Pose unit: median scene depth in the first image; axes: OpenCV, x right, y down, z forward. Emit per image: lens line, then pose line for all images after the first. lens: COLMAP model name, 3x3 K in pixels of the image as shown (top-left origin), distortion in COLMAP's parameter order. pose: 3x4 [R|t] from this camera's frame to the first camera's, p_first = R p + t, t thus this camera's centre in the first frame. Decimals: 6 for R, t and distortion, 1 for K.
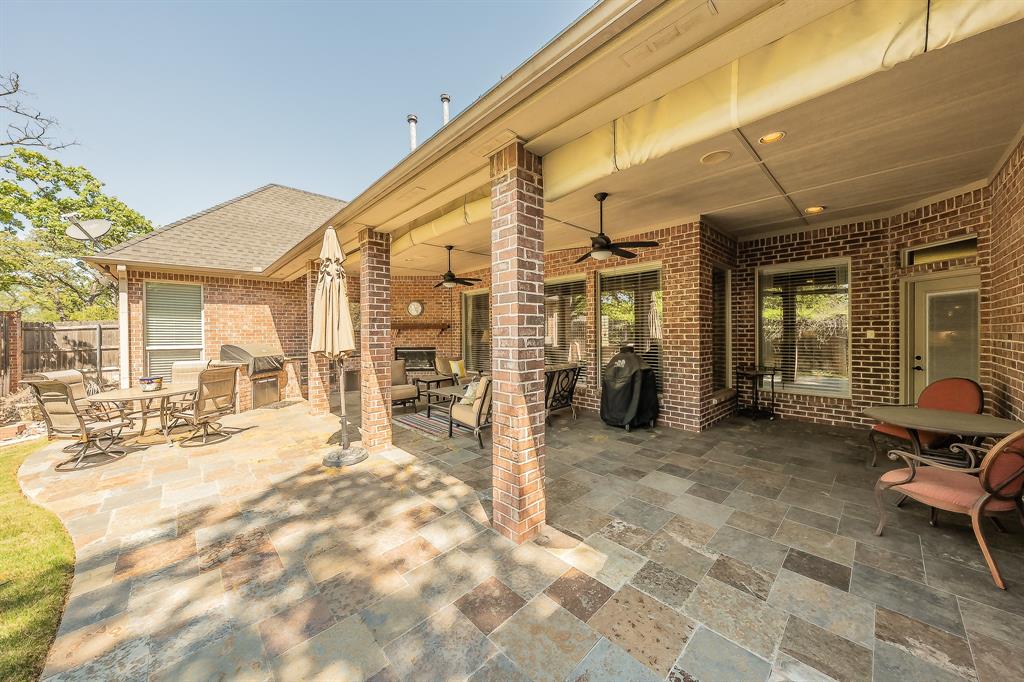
lens RADIAL K [[350.7, 0, 507.7], [0, 350.7, 337.3], [0, 0, 1]] dist [0.000793, 0.000064]
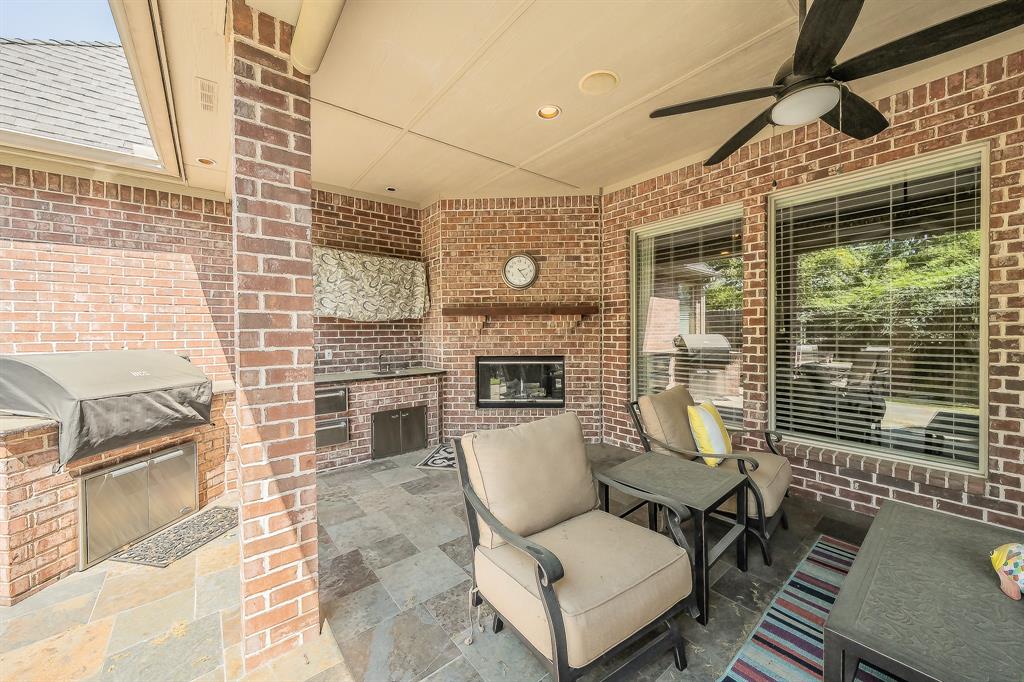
lens RADIAL K [[388.9, 0, 516.1], [0, 388.9, 335.4], [0, 0, 1]] dist [-0.010423, -0.000486]
pose [[0.997839, -0.003186, -0.065634, -0.275969], [0.003040, 0.999993, -0.002332, 0.003922], [0.065641, 0.002128, 0.997841, 0.579288]]
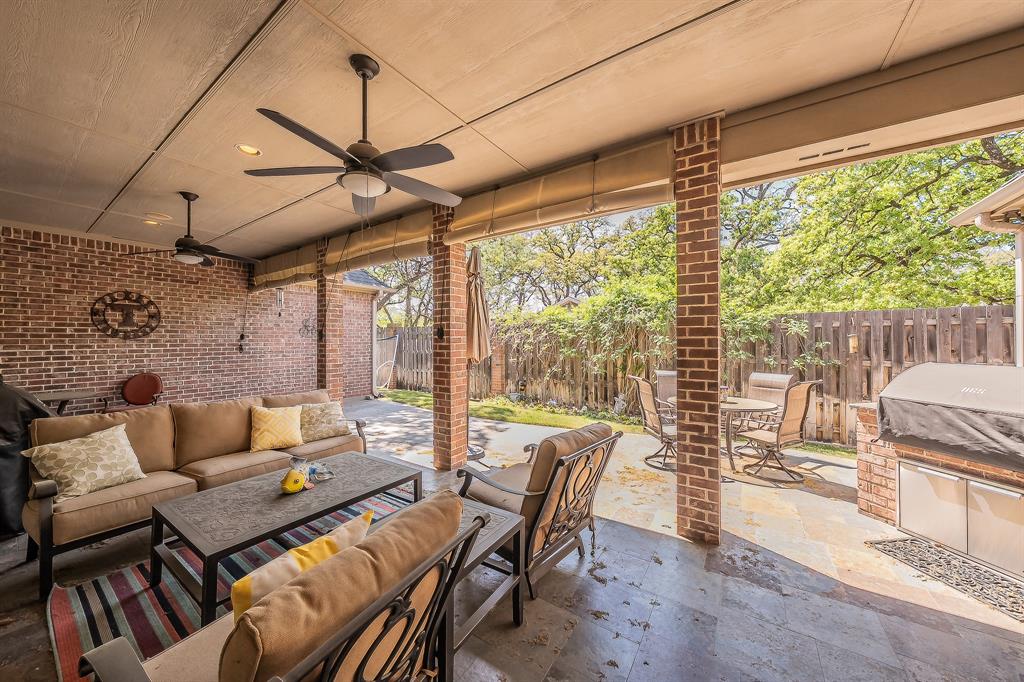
lens RADIAL K [[365.1, 0, 512.9], [0, 365.1, 336.9], [0, 0, 1]] dist [-0.002453, -0.000067]
pose [[-0.978482, 0.001136, -0.206331, -0.181894], [0.000231, 0.999990, 0.004409, -0.011064], [0.206334, 0.004266, -0.978472, 1.092067]]
